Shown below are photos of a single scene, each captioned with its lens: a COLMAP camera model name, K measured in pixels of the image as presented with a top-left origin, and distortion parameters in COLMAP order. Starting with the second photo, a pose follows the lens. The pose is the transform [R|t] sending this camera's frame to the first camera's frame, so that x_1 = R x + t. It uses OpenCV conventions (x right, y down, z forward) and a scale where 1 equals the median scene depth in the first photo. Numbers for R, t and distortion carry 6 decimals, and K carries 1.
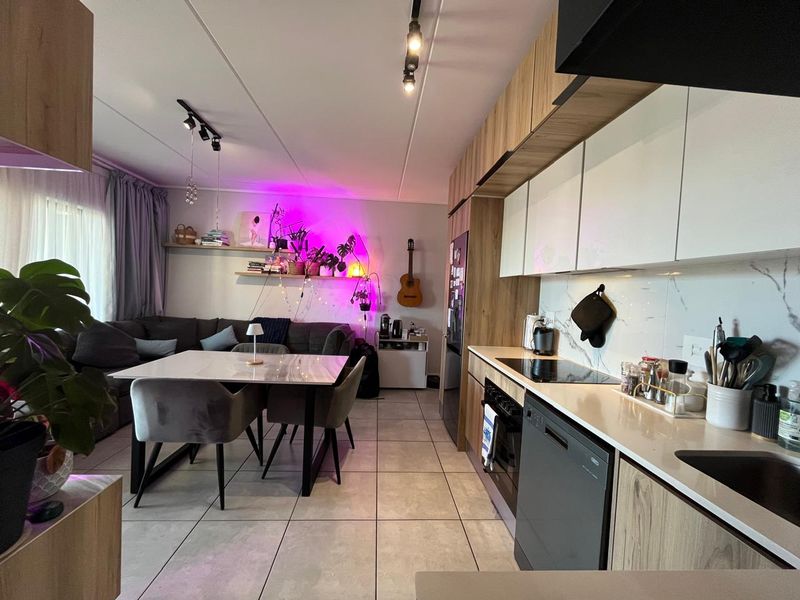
lens RADIAL K [[323.5, 0, 399.4], [0, 323.5, 302.0], [0, 0, 1]] dist [-0.001242, -0.000599]
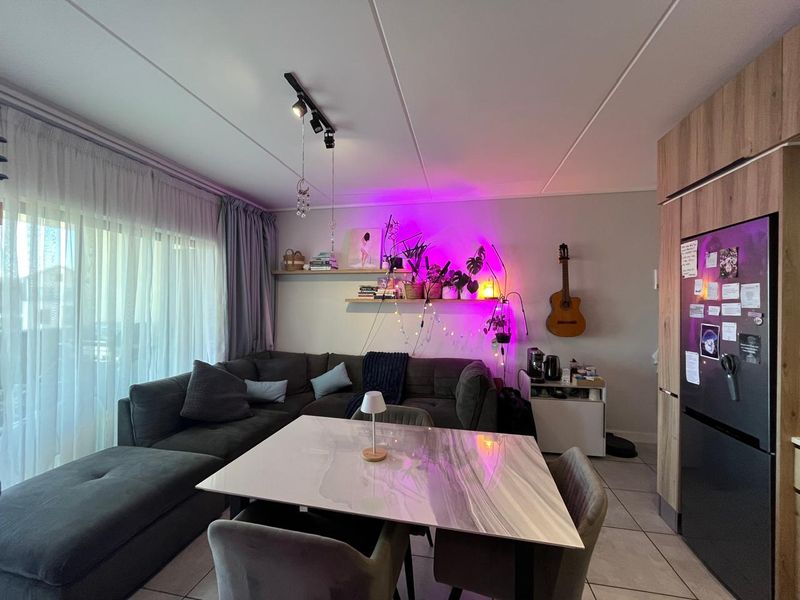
lens RADIAL K [[323.5, 0, 399.4], [0, 323.5, 302.0], [0, 0, 1]] dist [-0.001242, -0.000599]
pose [[0.964803, -0.039370, -0.260010, -0.147812], [0.028699, 0.998588, -0.044711, -0.043237], [0.261403, 0.035675, 0.964570, 0.210755]]
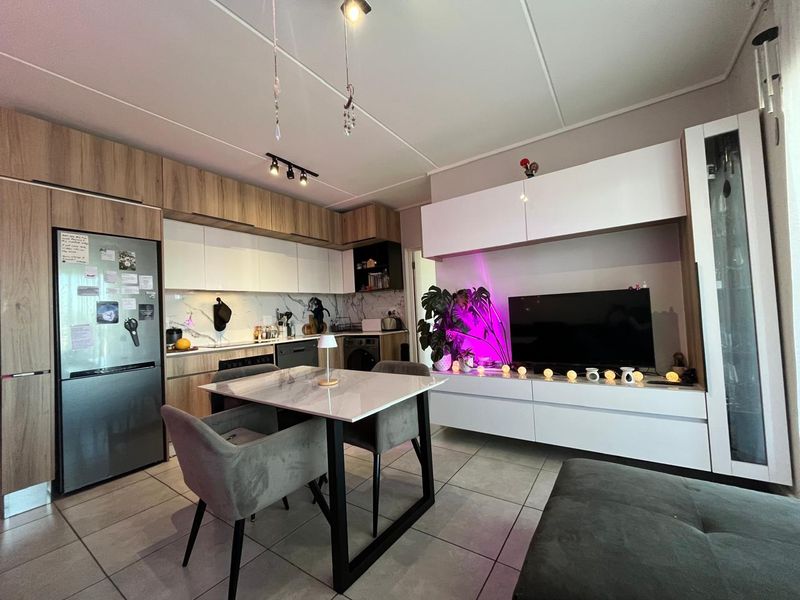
lens RADIAL K [[323.5, 0, 399.4], [0, 323.5, 302.0], [0, 0, 1]] dist [-0.001242, -0.000599]
pose [[-0.784913, 0.015750, 0.619406, -0.619445], [0.036496, 0.999116, 0.020843, -0.013340], [-0.618531, 0.038966, -0.784794, 0.821677]]
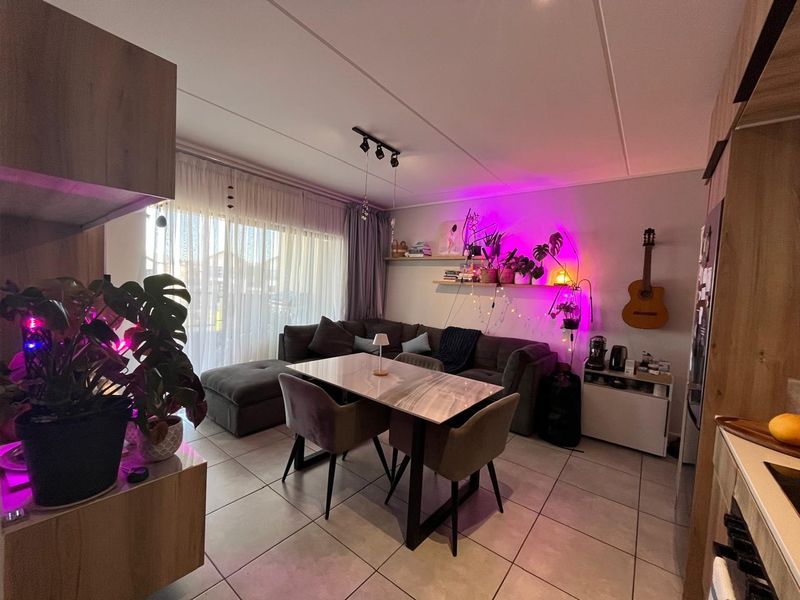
lens RADIAL K [[323.5, 0, 399.4], [0, 323.5, 302.0], [0, 0, 1]] dist [-0.001242, -0.000599]
pose [[0.745661, 0.028202, -0.665728, 0.106450], [-0.045036, 0.998952, -0.008125, -0.012277], [0.664801, 0.036040, 0.746150, 0.158287]]
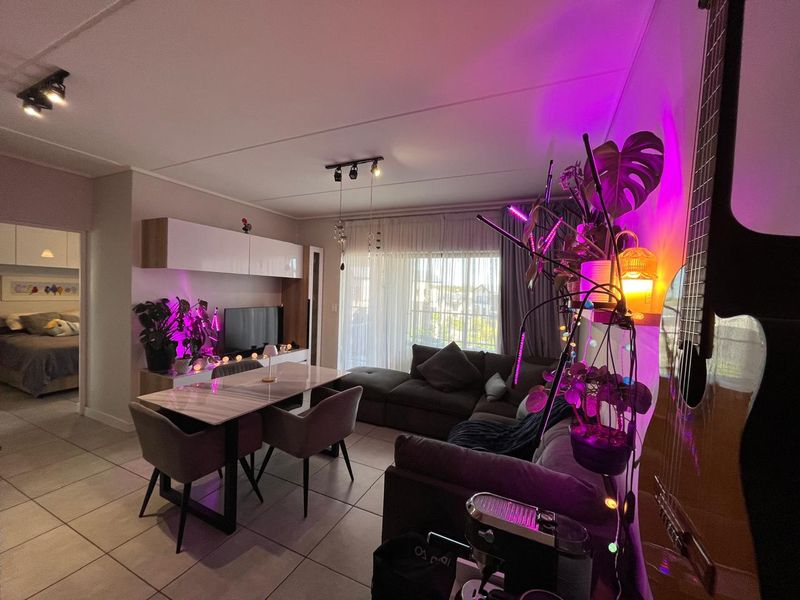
lens RADIAL K [[323.5, 0, 399.4], [0, 323.5, 302.0], [0, 0, 1]] dist [-0.001242, -0.000599]
pose [[-0.475784, -0.035666, -0.878839, 0.156109], [-0.088322, 0.996065, 0.007392, -0.069567], [0.875116, 0.081137, -0.477062, 1.031979]]
